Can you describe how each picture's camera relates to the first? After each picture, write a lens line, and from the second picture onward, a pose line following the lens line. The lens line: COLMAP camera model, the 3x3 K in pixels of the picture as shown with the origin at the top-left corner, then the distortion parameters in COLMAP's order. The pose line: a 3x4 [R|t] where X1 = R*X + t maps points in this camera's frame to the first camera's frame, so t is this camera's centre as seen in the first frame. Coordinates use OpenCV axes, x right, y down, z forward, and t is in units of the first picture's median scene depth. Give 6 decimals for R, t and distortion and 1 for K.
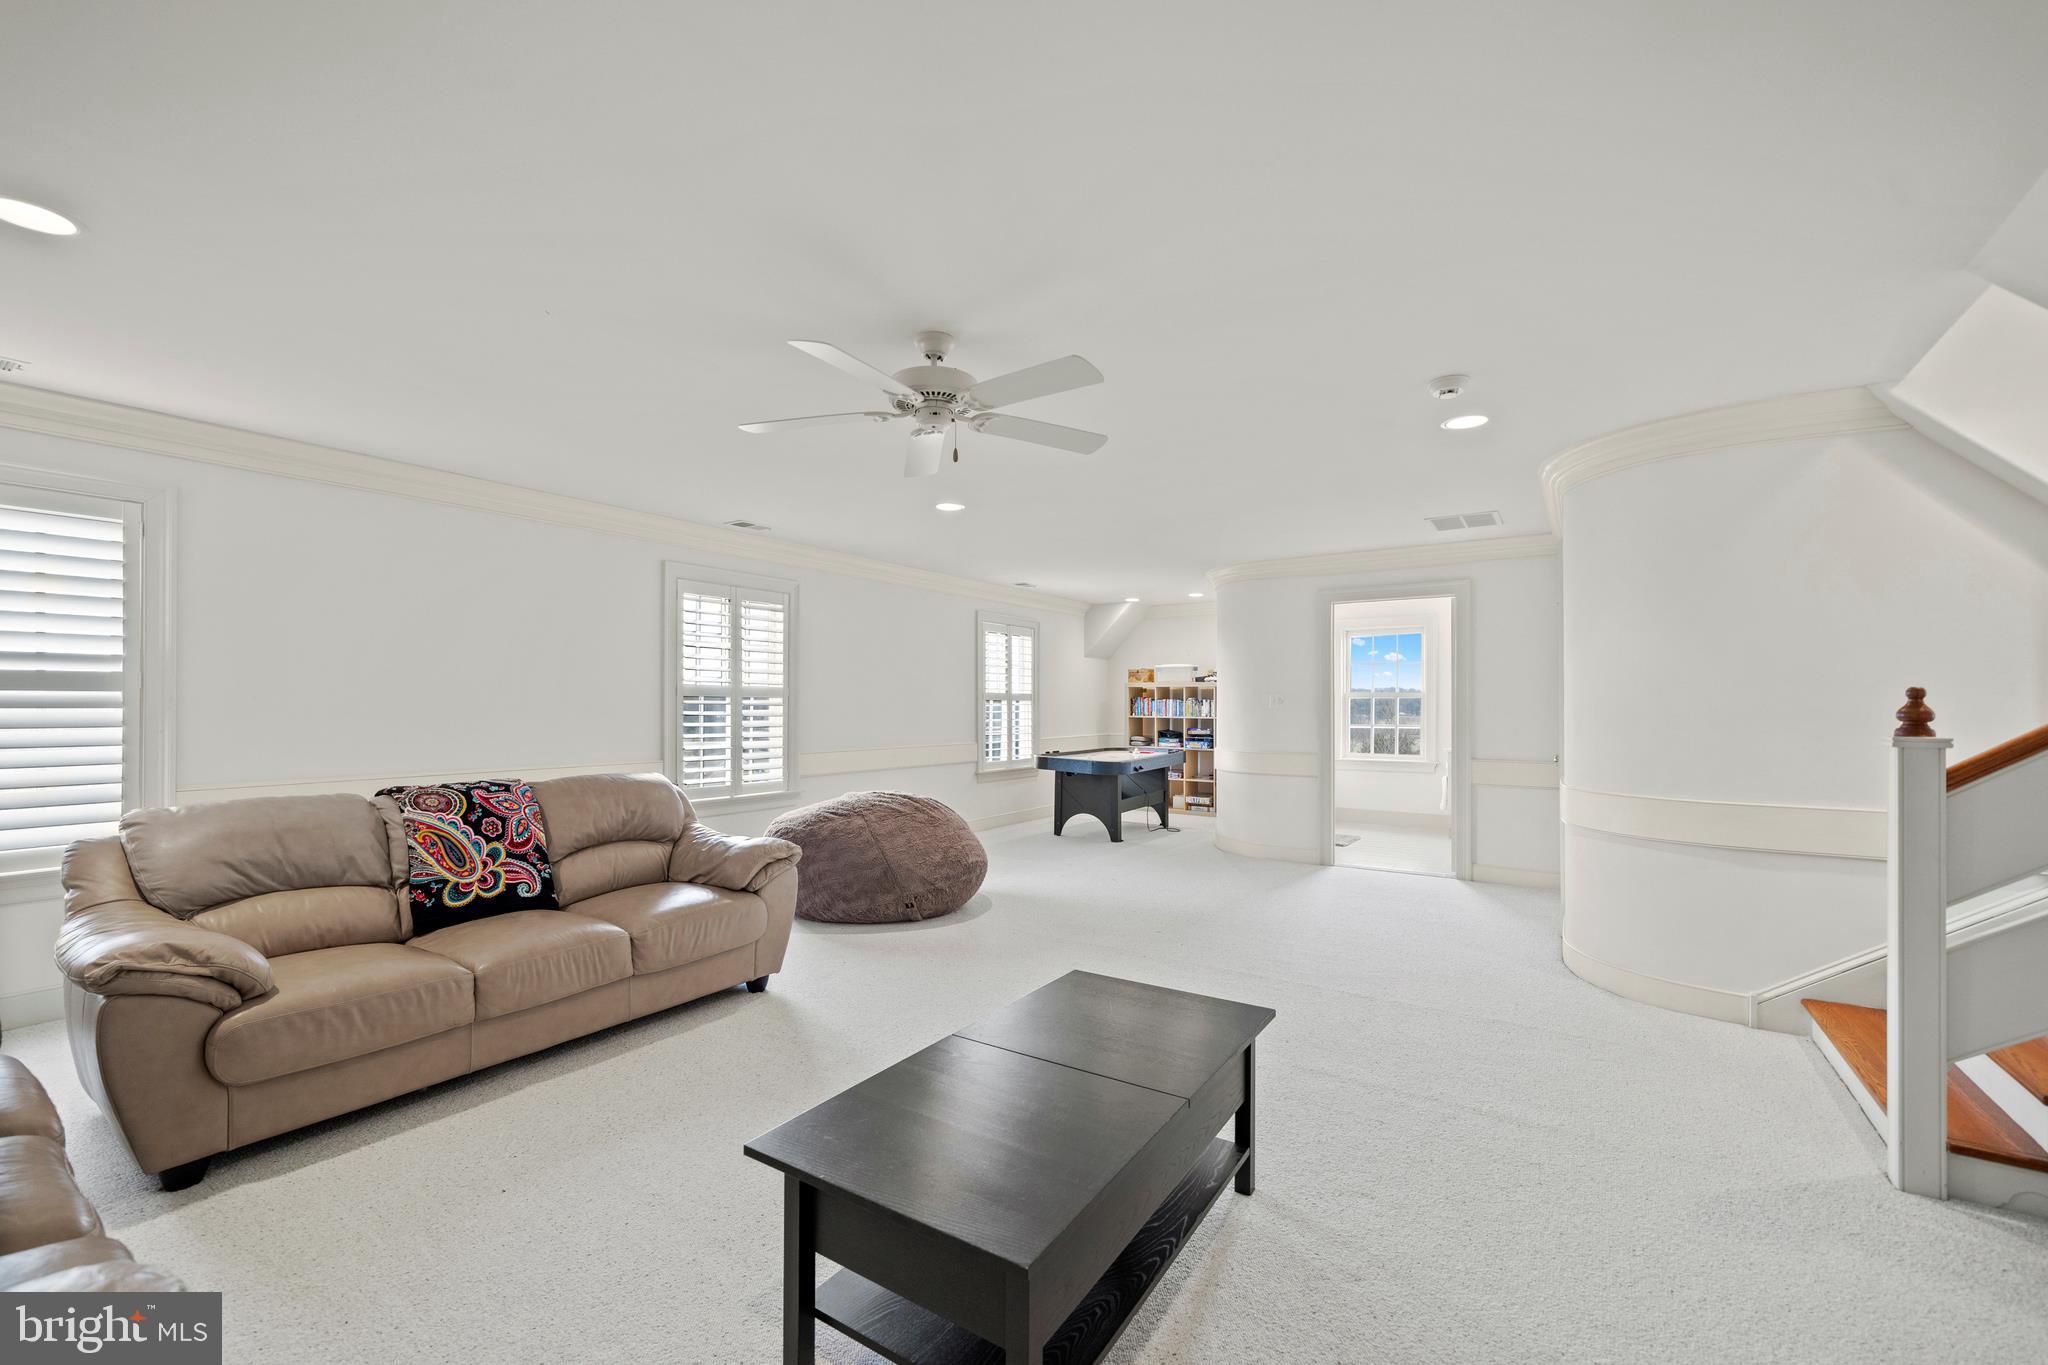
lens RADIAL K [[822.4, 0, 1030.4], [0, 822.4, 710.0], [0, 0, 1]] dist [-0.000042, 0.000015]
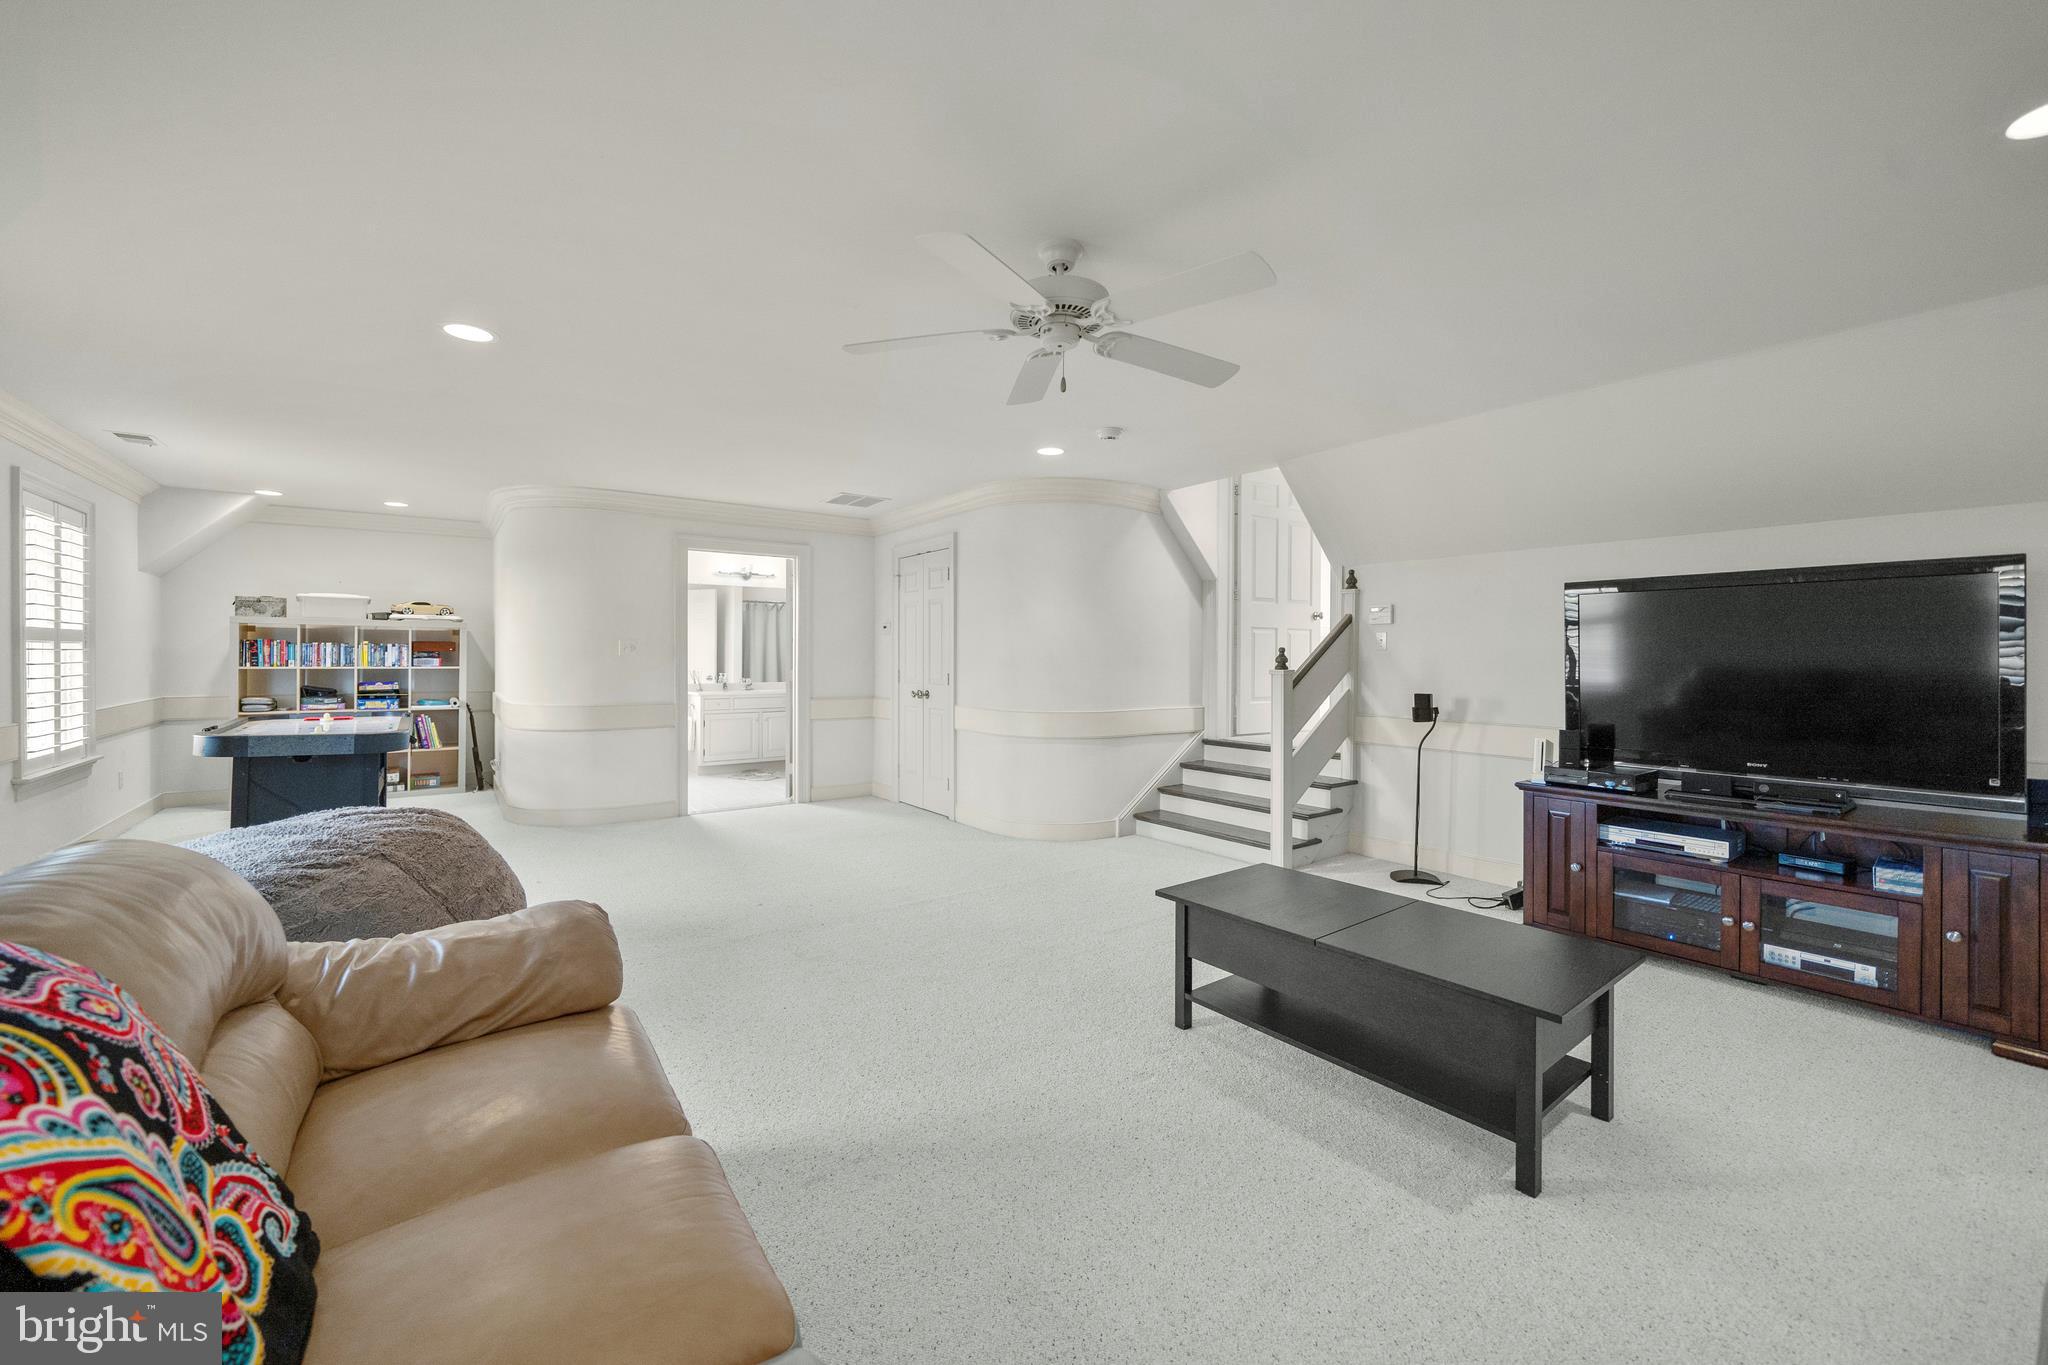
lens RADIAL K [[761.6, 0, 1026.4], [0, 761.6, 680.9], [0, 0, 1]] dist [-0.006966, 0.000157]
pose [[0.348131, -0.030647, 0.936945, -0.257431], [0.000957, 0.999477, 0.032337, -0.001035], [-0.937445, -0.010360, 0.347978, 0.222215]]
